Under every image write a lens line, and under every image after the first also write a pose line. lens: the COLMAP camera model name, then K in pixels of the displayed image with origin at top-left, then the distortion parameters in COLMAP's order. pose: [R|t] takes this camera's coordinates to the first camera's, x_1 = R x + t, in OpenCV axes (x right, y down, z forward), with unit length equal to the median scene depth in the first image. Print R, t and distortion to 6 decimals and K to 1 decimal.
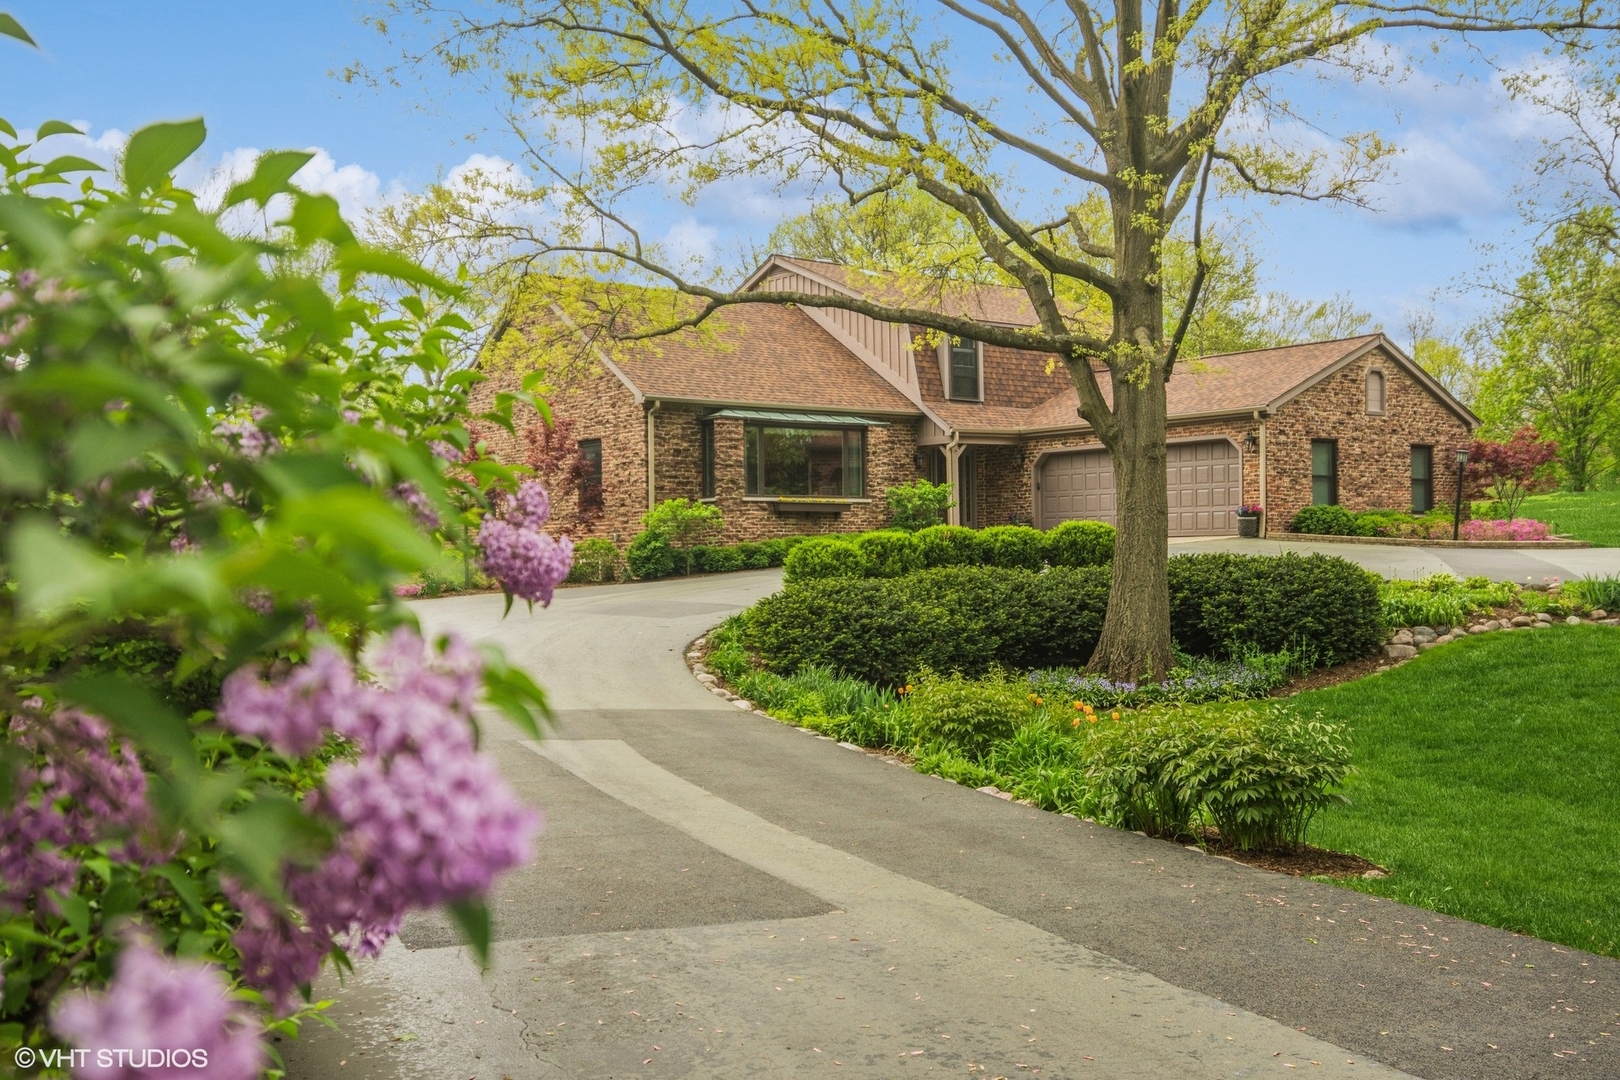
lens RADIAL K [[1631.2, 0, 808.9], [0, 1631.2, 532.0], [0, 0, 1]] dist [-0.024438, 0.000000]
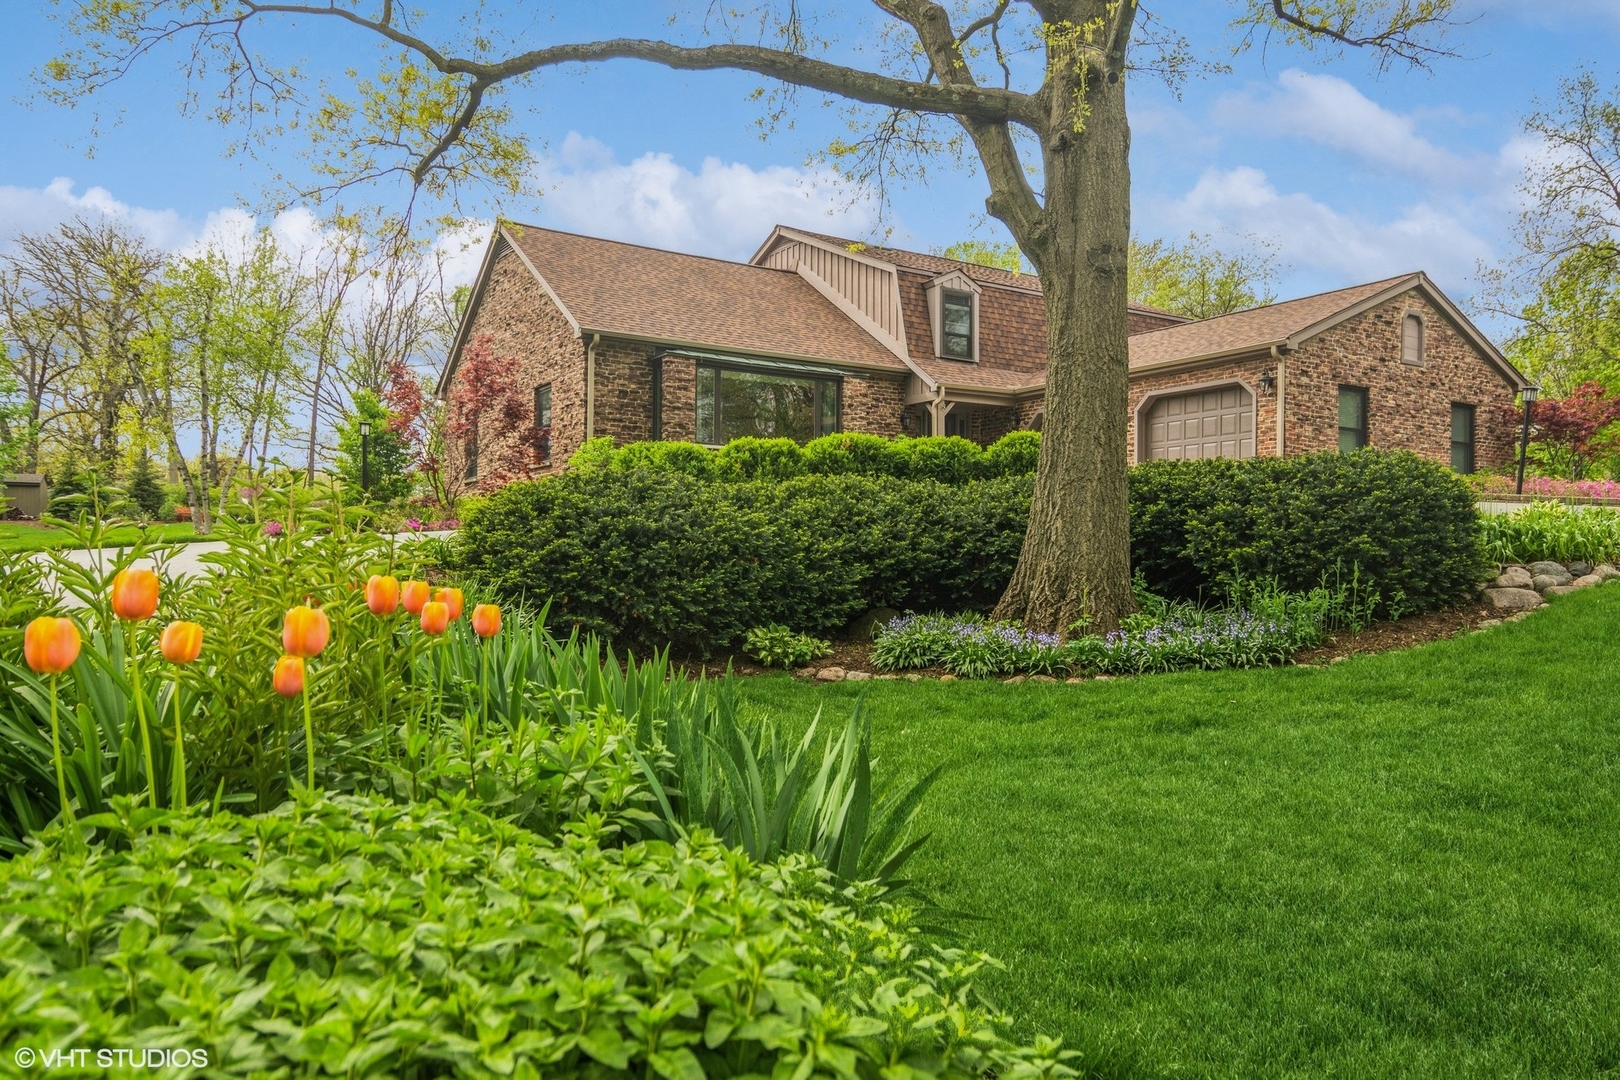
lens RADIAL K [[1213.2, 0, 809.7], [0, 1213.2, 552.8], [0, 0, 1]] dist [-0.009940, -0.003731]
pose [[0.995411, 0.018856, -0.093815, 0.091099], [-0.018938, 0.999821, 0.000013, 0.039276], [0.093798, 0.001764, 0.995590, 0.334531]]
